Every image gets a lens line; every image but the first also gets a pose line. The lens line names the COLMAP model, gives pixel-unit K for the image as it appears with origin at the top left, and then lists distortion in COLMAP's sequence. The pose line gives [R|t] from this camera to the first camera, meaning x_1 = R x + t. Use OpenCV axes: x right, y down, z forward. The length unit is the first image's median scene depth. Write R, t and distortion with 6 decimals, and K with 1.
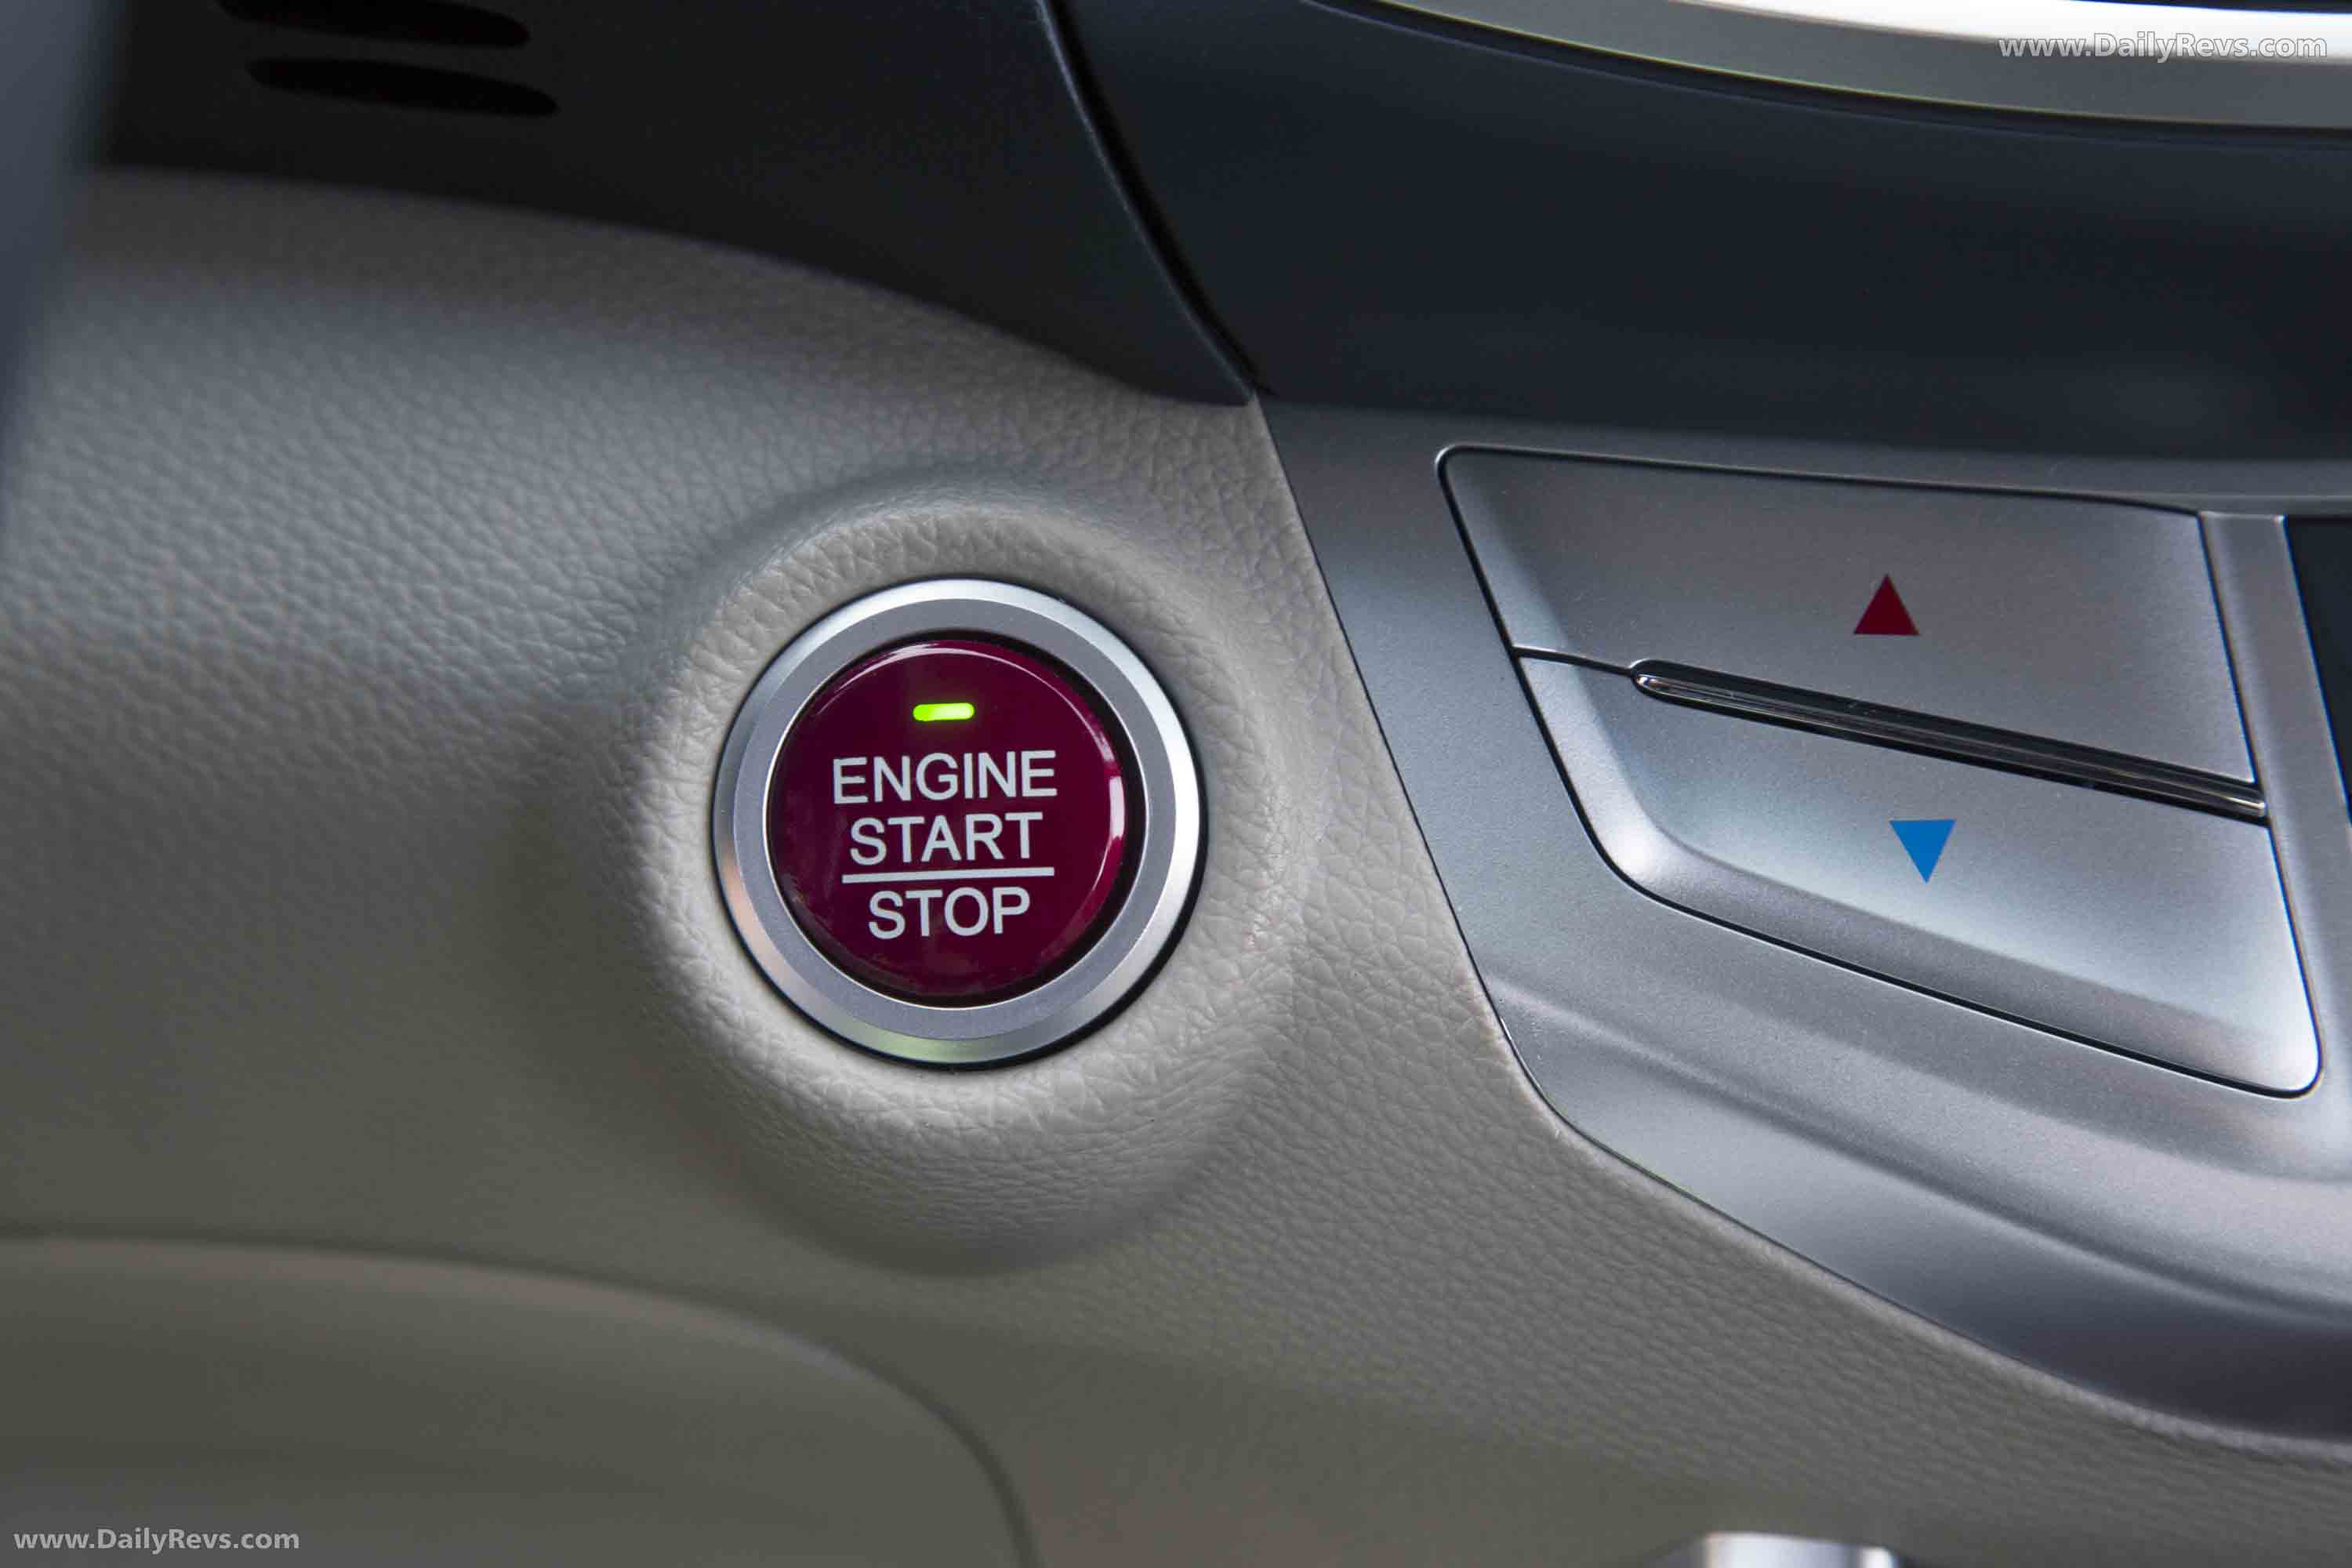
lens RADIAL K [[6228.0, 0, 1176.0], [0, 6228.0, 784.0], [0, 0, 1]] dist [0.432951, -0.764753]
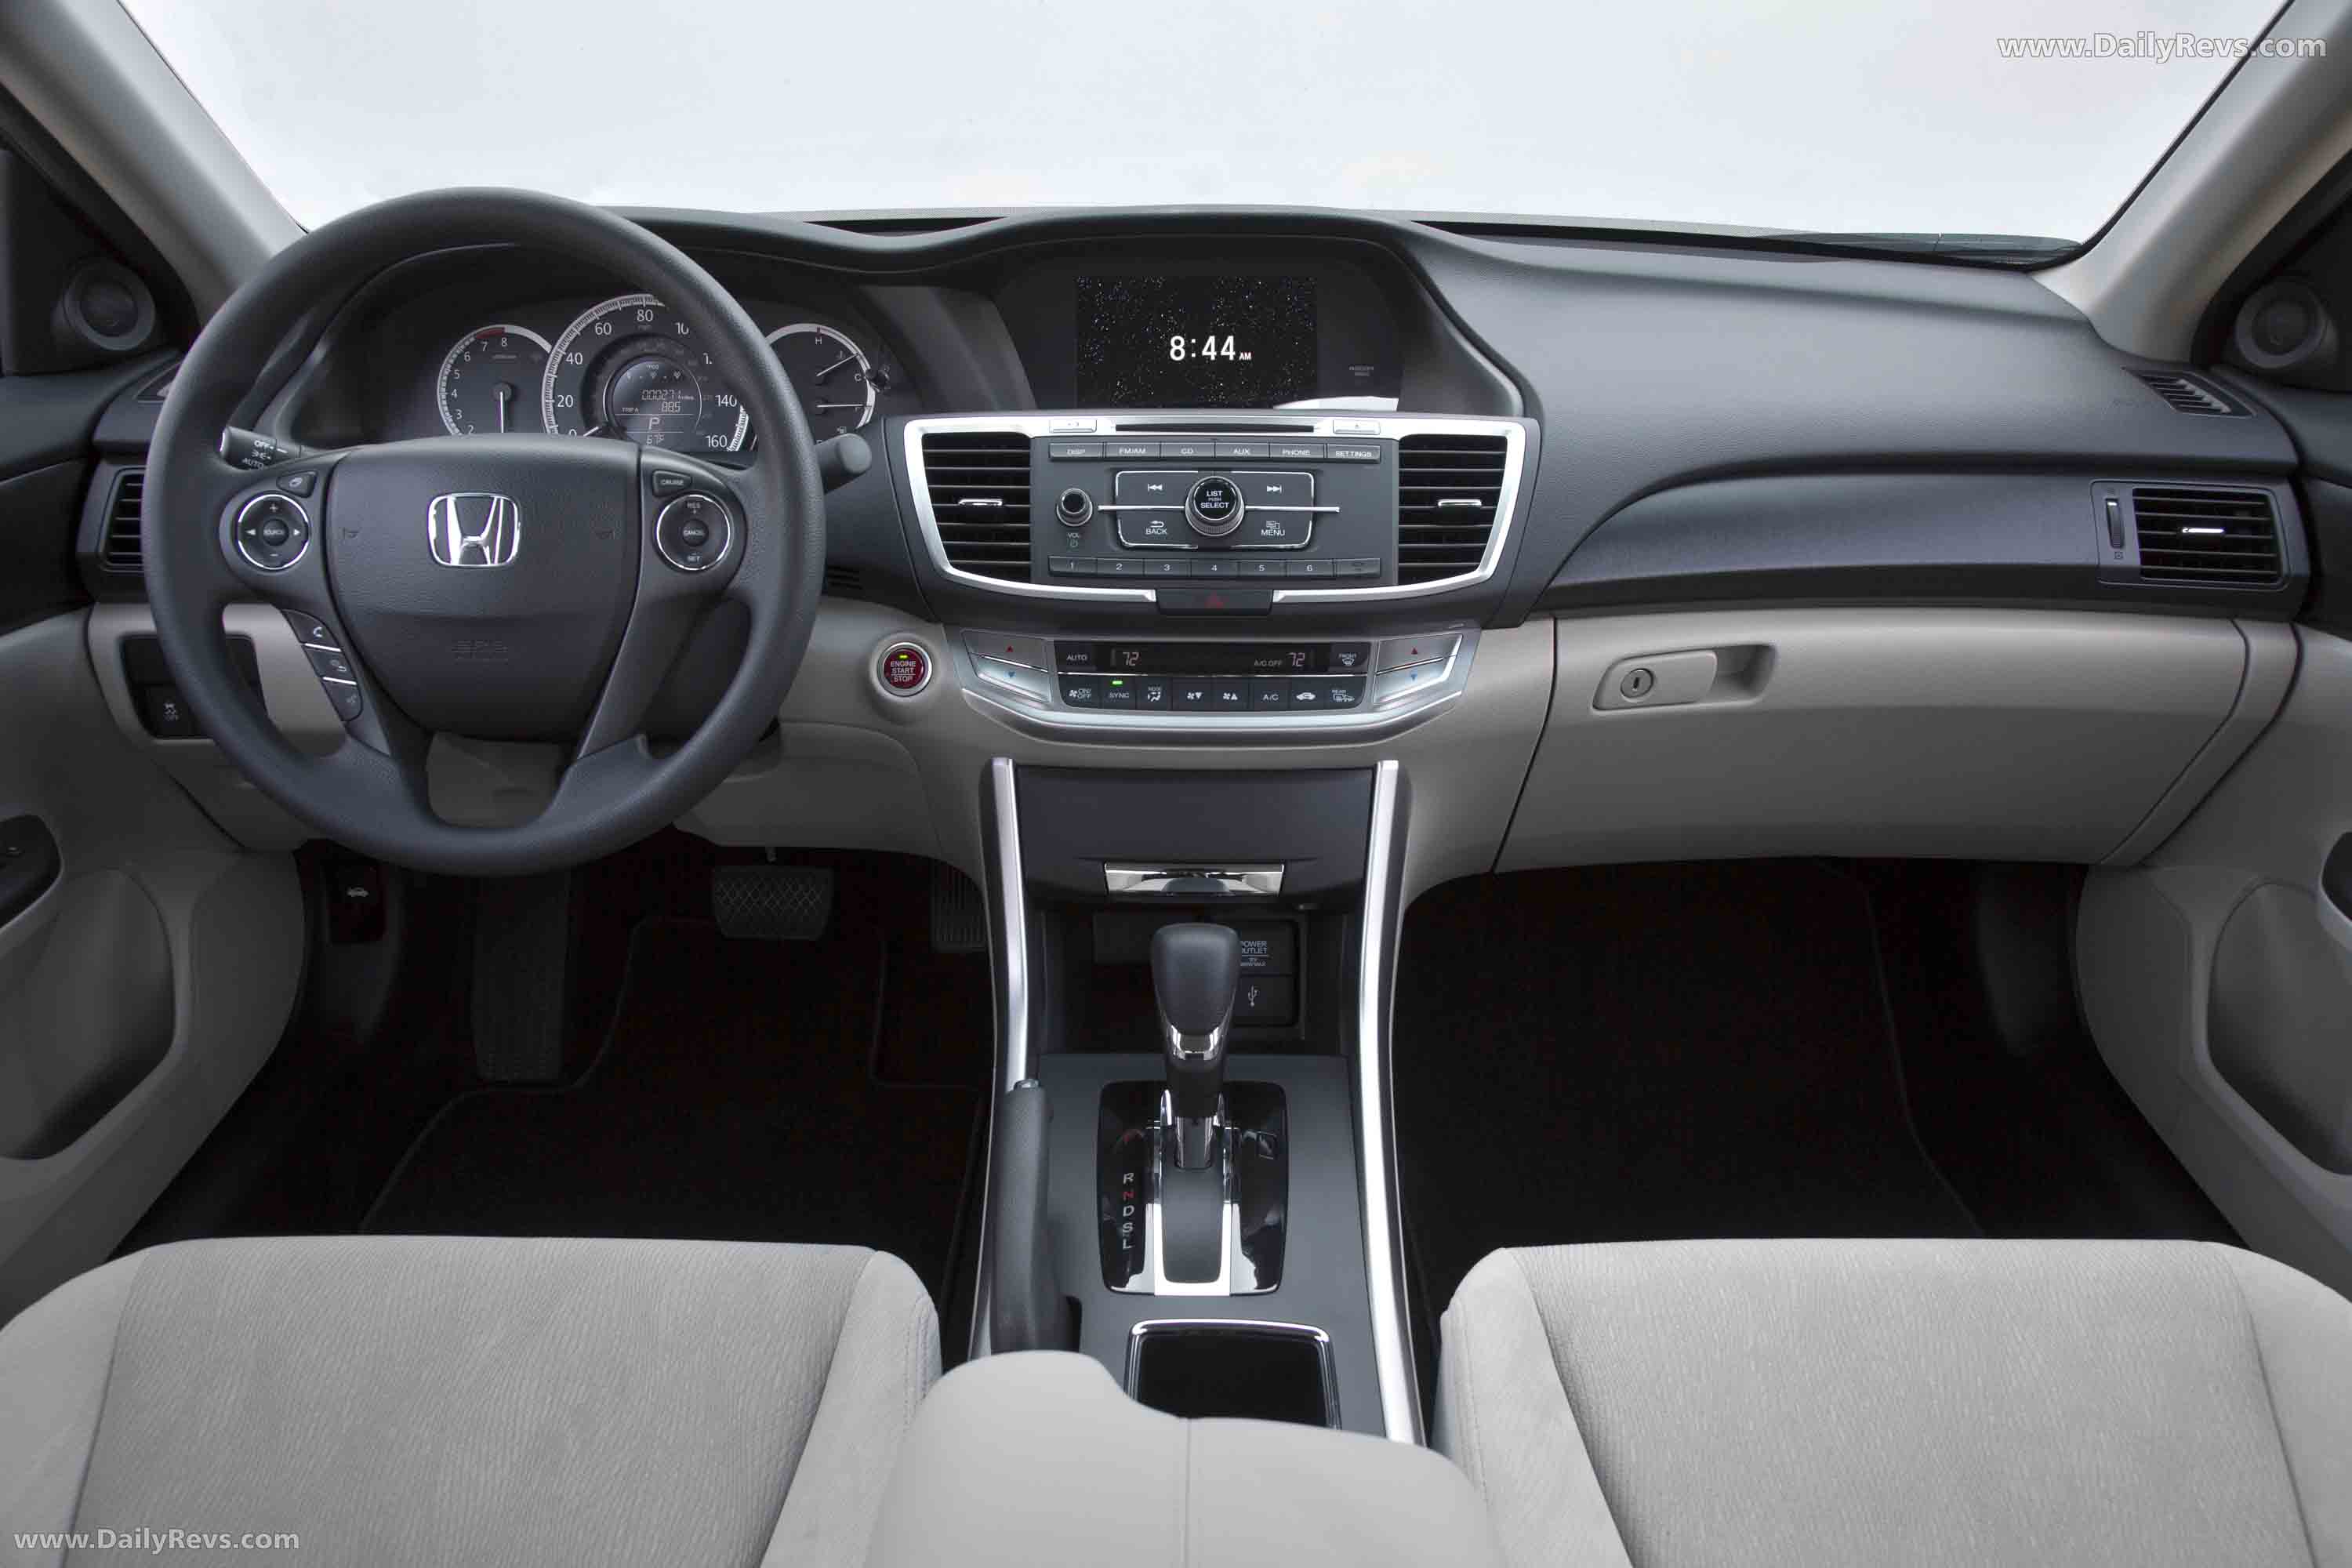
lens RADIAL K [[1852.5, 0, 1206.9], [0, 1852.5, 797.0], [0, 0, 1]] dist [-0.099457, 0.093643]
pose [[0.997742, 0.027673, 0.061199, 0.240093], [-0.027997, 0.999598, 0.004451, 0.165293], [-0.061051, -0.006154, 0.998116, -1.667835]]
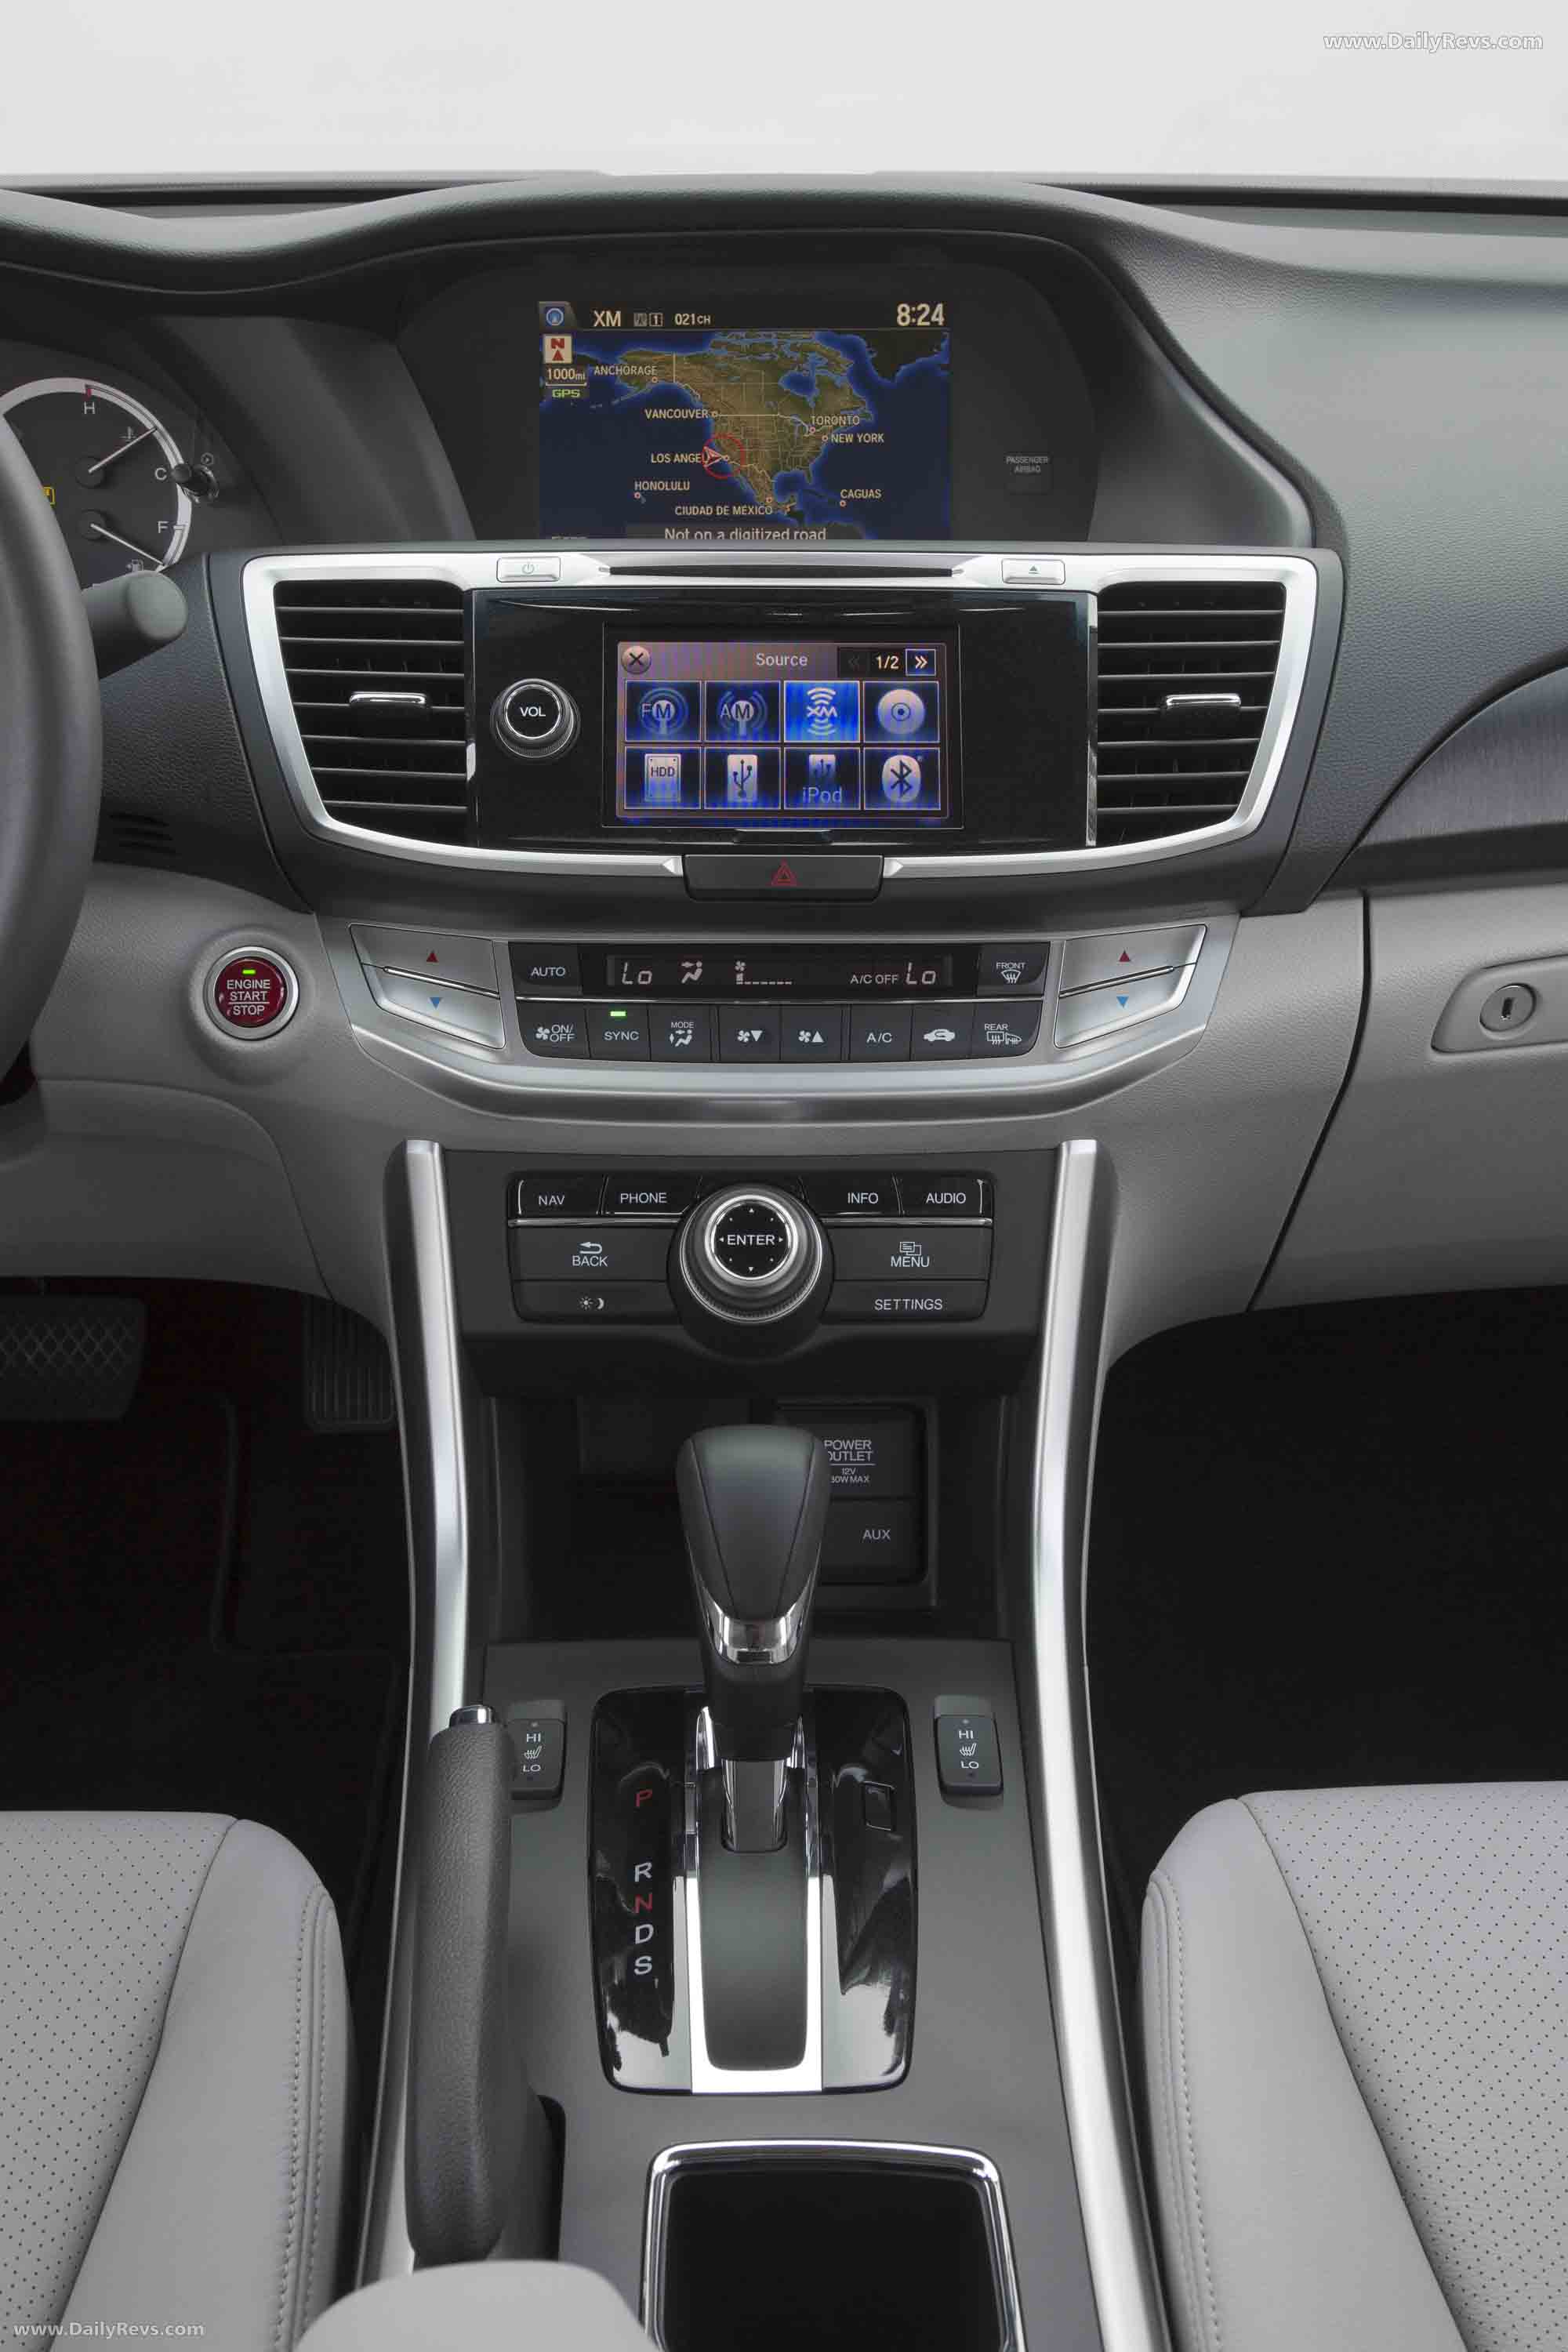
lens RADIAL K [[2923.9, 0, 784.0], [0, 2923.9, 1176.0], [0, 0, 1]] dist [0.075892, 0.063023]
pose [[0.997056, 0.018938, 0.074300, 0.229016], [-0.021010, 0.999409, 0.027212, 0.082872], [-0.073741, -0.028693, 0.996865, -1.475005]]
